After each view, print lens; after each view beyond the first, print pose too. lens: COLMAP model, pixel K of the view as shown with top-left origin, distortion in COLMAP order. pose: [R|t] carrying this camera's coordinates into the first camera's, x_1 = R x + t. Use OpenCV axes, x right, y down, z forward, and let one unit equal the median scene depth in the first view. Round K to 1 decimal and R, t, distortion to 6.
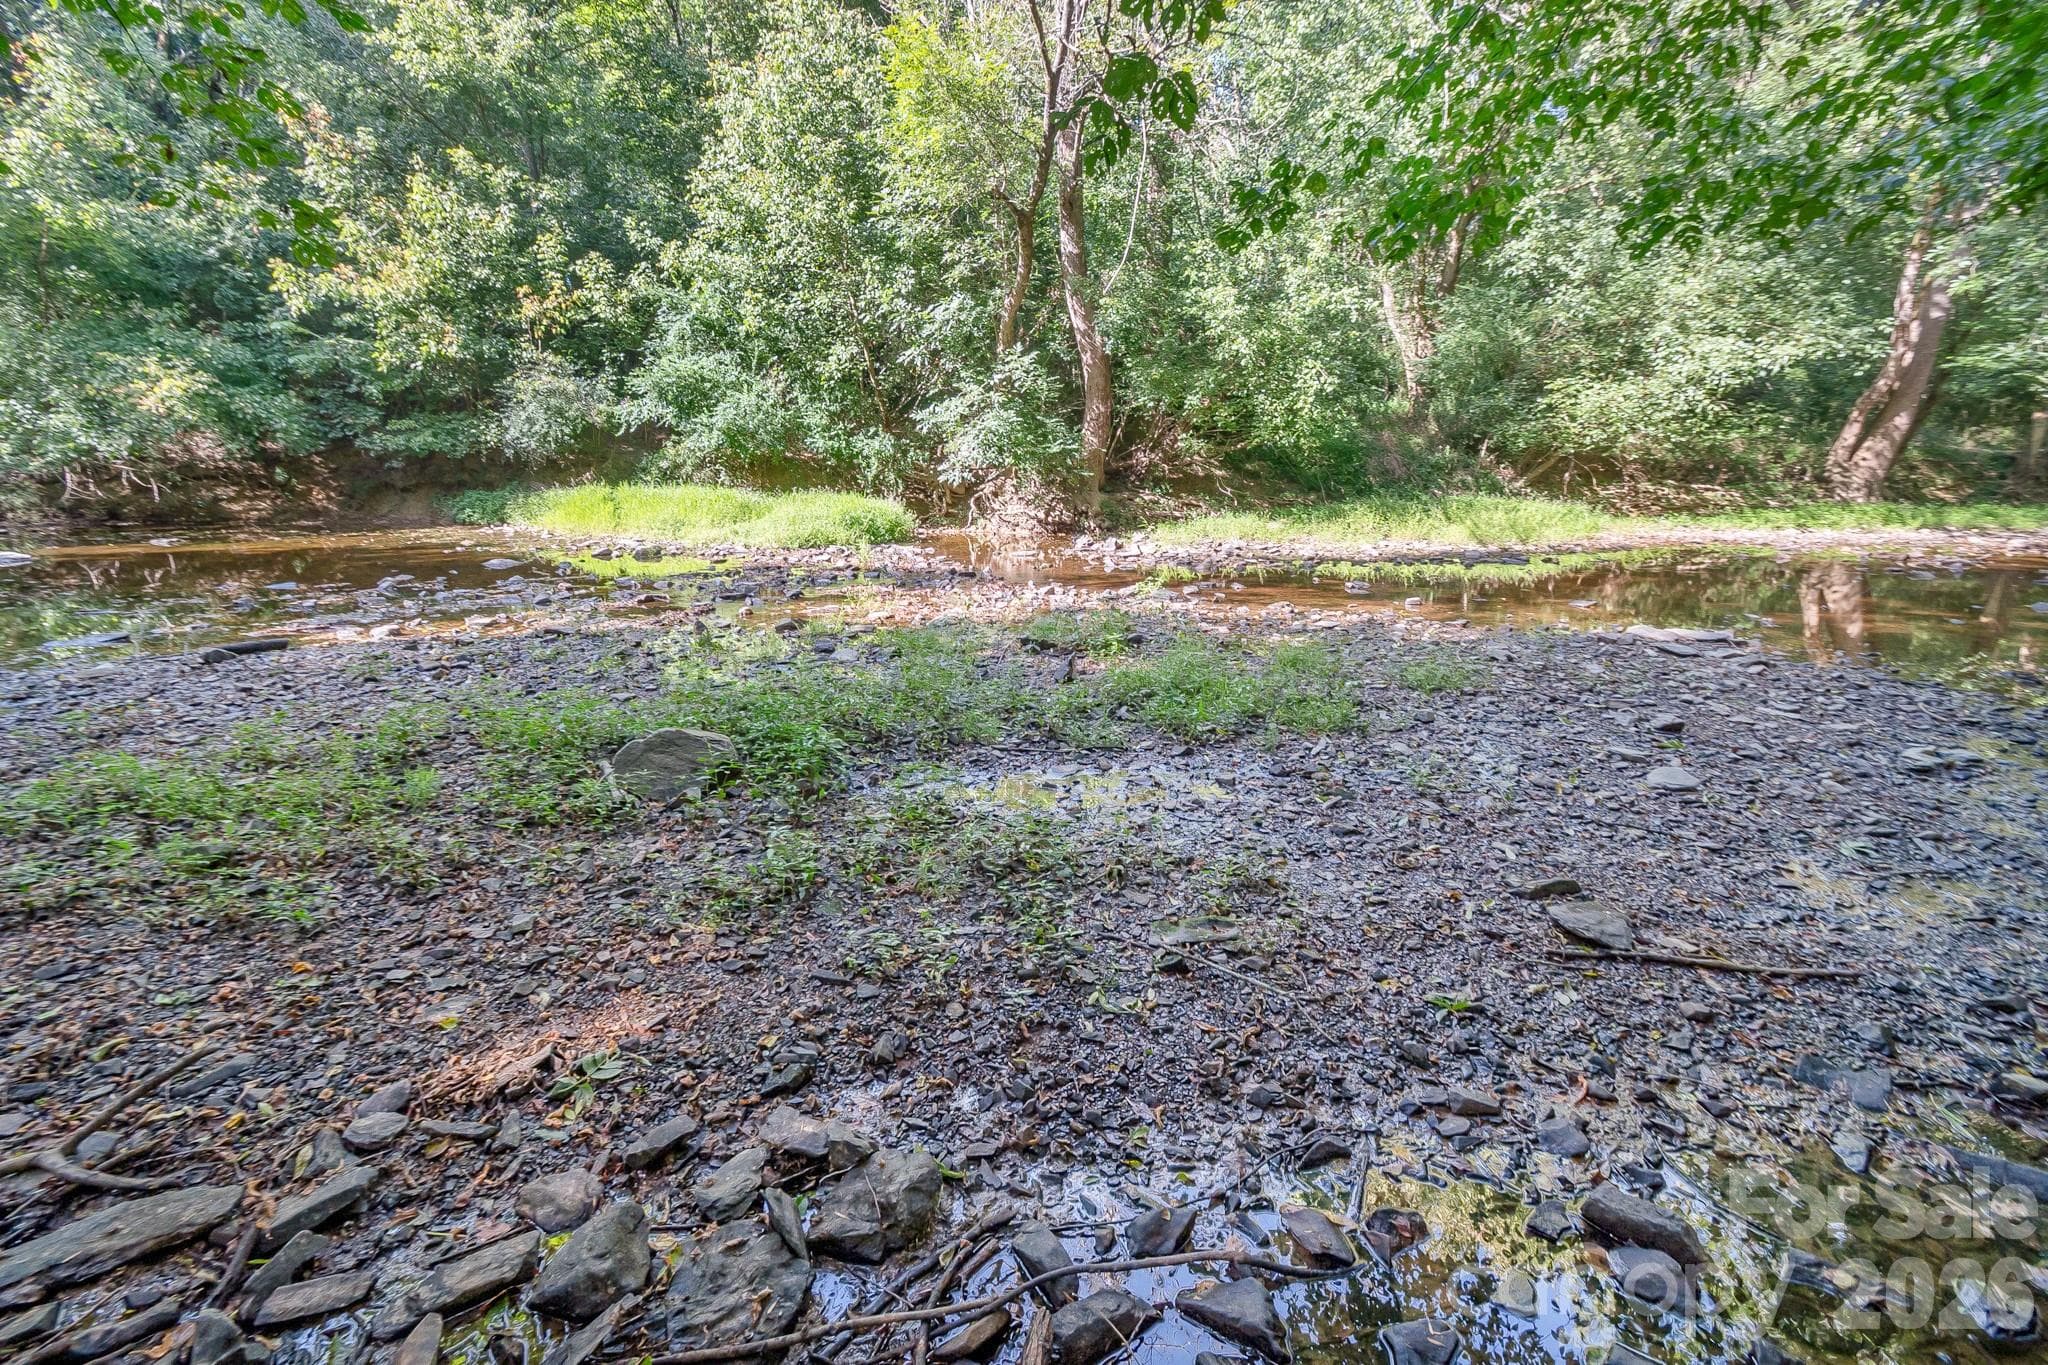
lens RADIAL K [[911.5, 0, 1025.8], [0, 911.5, 682.0], [0, 0, 1]] dist [0.006619, -0.004026]
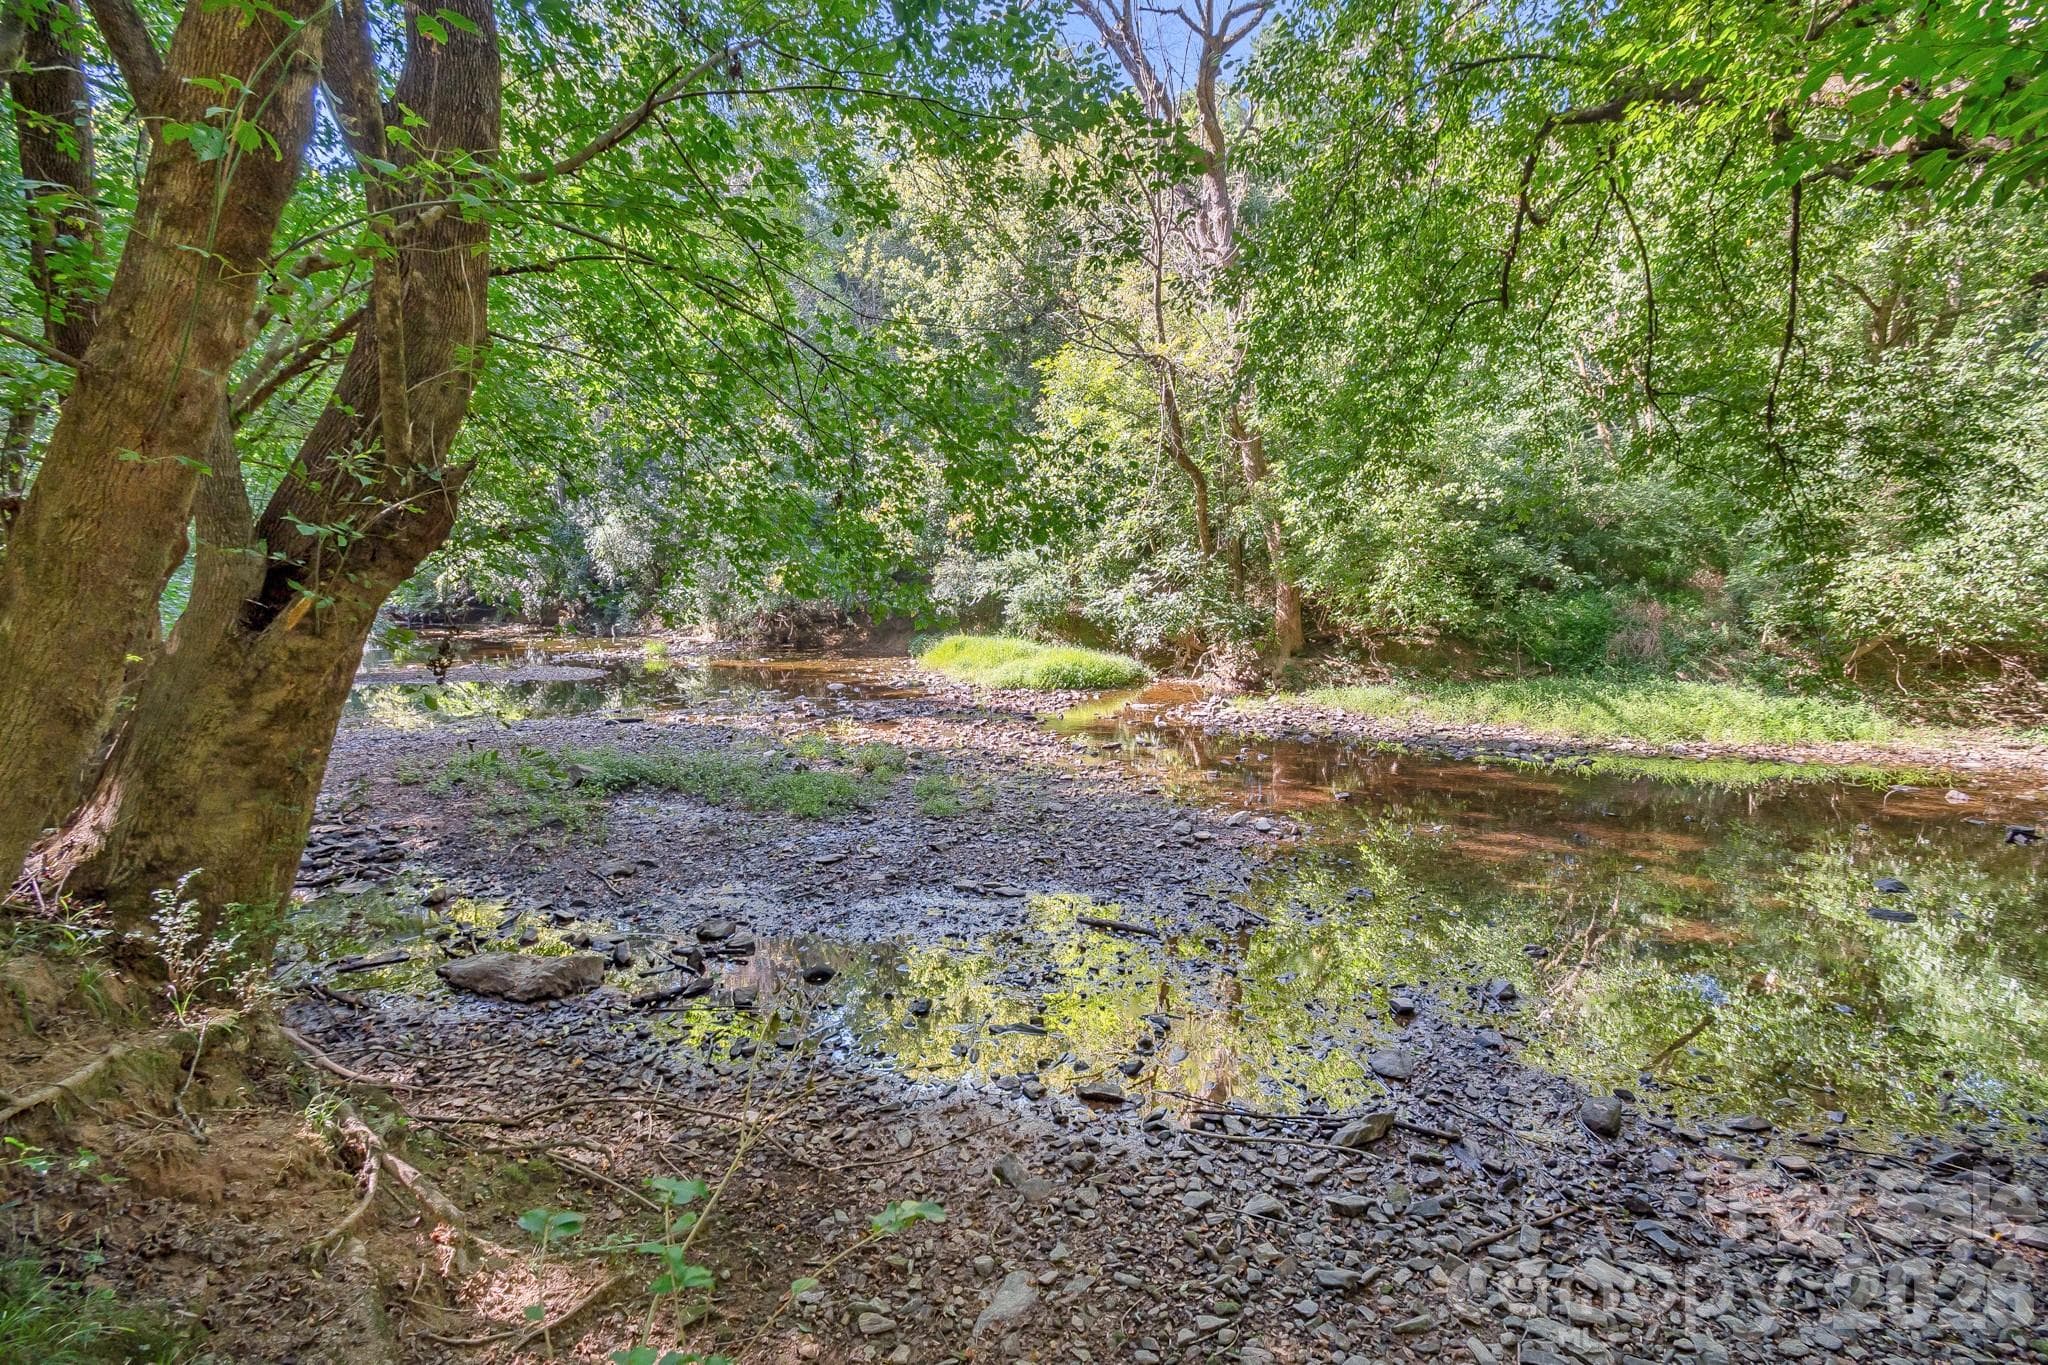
lens RADIAL K [[911.3, 0, 1028.2], [0, 911.3, 680.5], [0, 0, 1]] dist [0.004984, -0.001701]
pose [[0.764351, 0.068846, -0.641114, 0.706196], [-0.150464, 0.985878, -0.073518, -0.058952], [0.626999, 0.152659, 0.763916, -0.084536]]
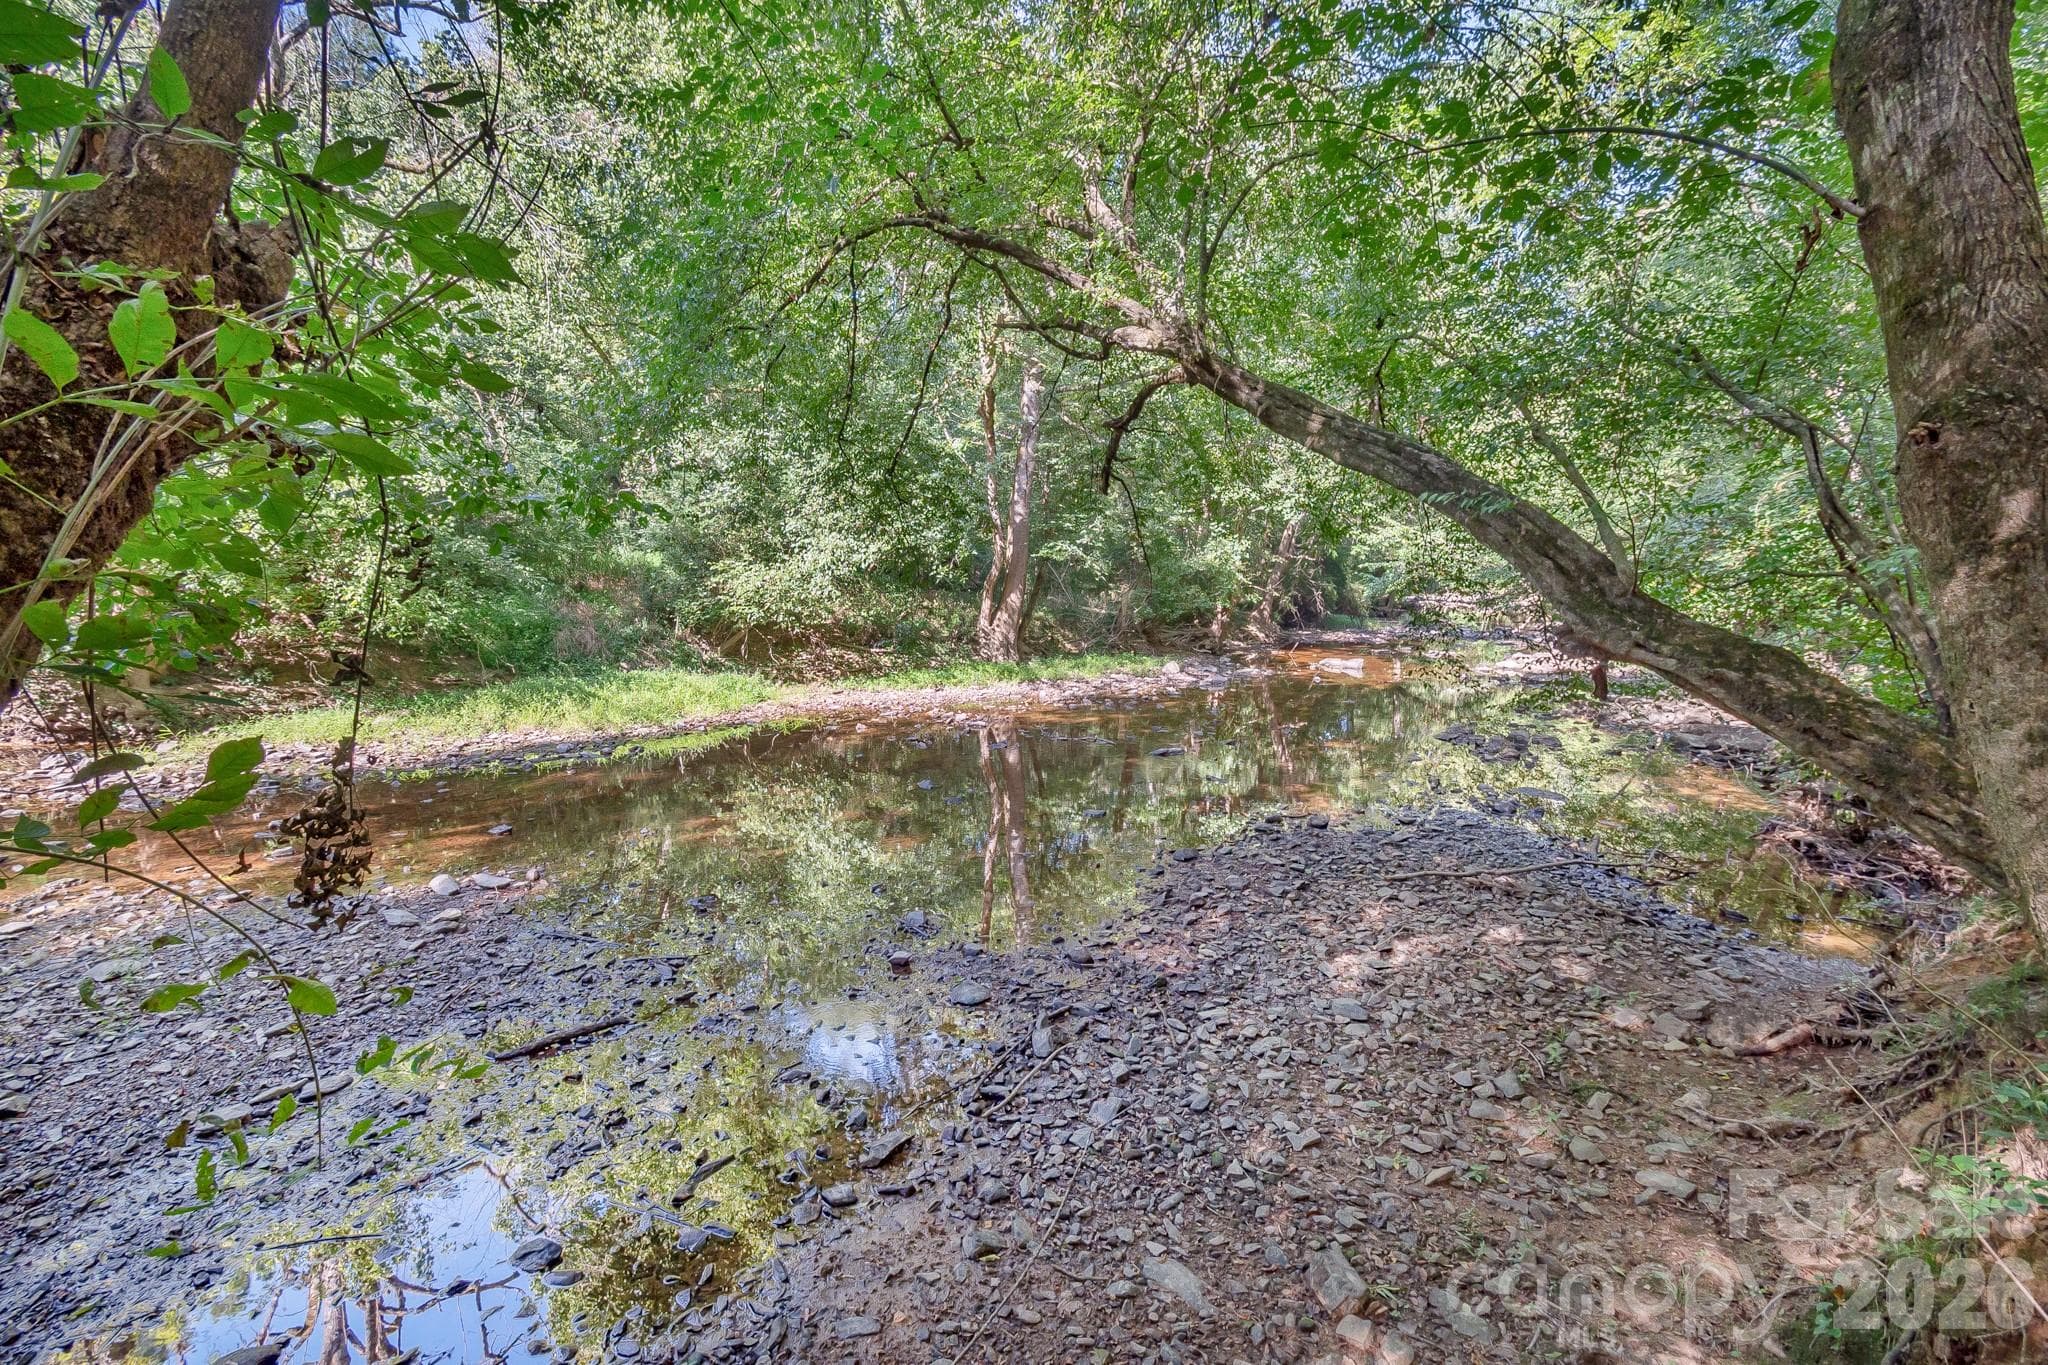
lens RADIAL K [[911.5, 0, 1027.7], [0, 911.5, 682.7], [0, 0, 1]] dist [0.006619, -0.004026]
pose [[0.855193, -0.050049, 0.515888, 0.409341], [0.115752, 0.988631, -0.095971, -0.056753], [-0.505219, 0.141789, 0.851263, -0.093065]]
